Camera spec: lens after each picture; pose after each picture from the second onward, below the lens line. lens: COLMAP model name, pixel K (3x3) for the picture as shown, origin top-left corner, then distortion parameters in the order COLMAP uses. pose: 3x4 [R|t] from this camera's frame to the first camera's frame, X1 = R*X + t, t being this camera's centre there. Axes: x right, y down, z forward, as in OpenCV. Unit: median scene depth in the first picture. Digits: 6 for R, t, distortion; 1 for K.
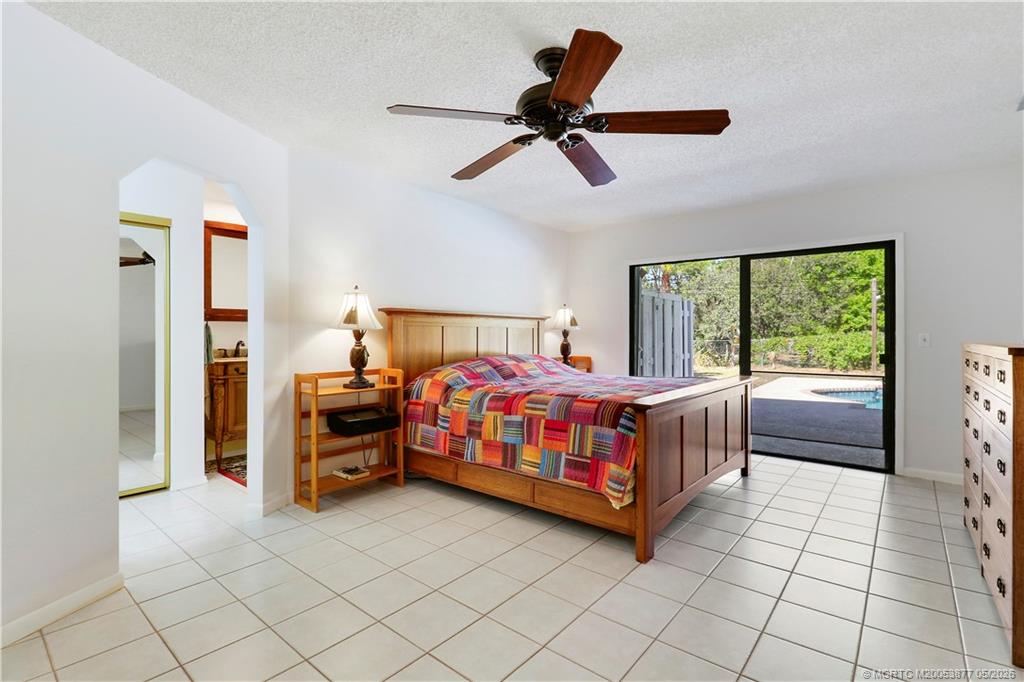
lens RADIAL K [[487.8, 0, 510.7], [0, 487.8, 328.0], [0, 0, 1]] dist [-0.000257, -0.000551]
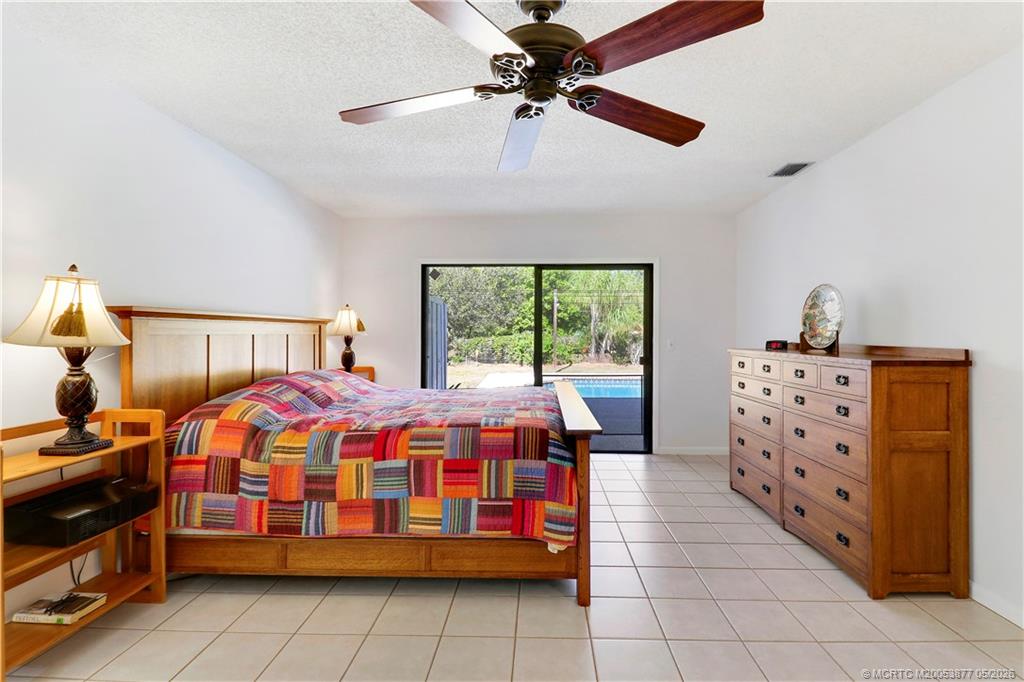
lens RADIAL K [[491.2, 0, 512.8], [0, 491.2, 333.4], [0, 0, 1]] dist [-0.001051, -0.008385]
pose [[0.777578, -0.004102, 0.628773, -0.286060], [-0.007110, 0.999857, 0.015315, -0.022606], [-0.628746, -0.016379, 0.777438, 0.279932]]
